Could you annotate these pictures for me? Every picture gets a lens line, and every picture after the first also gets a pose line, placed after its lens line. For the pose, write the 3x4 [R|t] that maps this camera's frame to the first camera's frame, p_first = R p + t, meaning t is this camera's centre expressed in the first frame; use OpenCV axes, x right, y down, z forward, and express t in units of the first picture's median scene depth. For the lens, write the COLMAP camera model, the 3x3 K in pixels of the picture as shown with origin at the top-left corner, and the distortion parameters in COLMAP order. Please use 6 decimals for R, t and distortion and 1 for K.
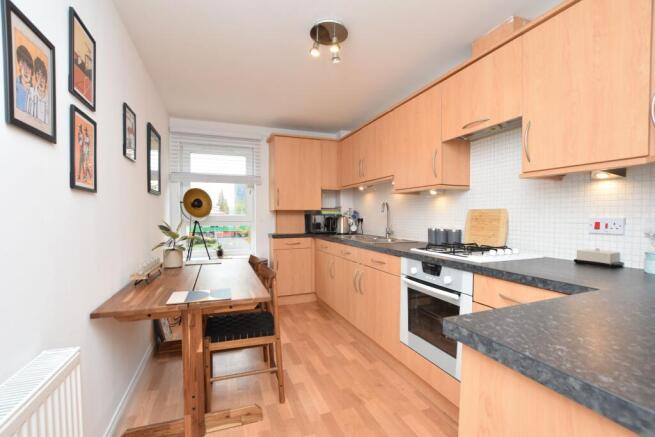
lens RADIAL K [[295.5, 0, 327.5], [0, 295.5, 218.5], [0, 0, 1]] dist [-0.001486, -0.000251]
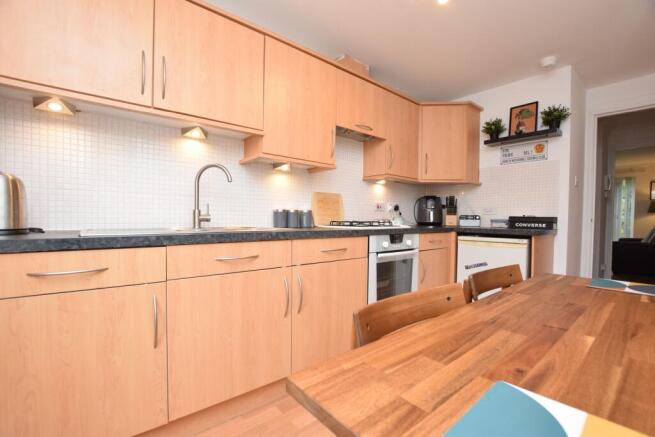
lens RADIAL K [[295.5, 0, 327.5], [0, 295.5, 218.5], [0, 0, 1]] dist [-0.001486, -0.000251]
pose [[-0.358242, -0.006610, 0.933605, -0.610873], [-0.003933, 0.999977, 0.005571, 0.068661], [-0.933620, -0.001676, -0.358260, 1.483881]]
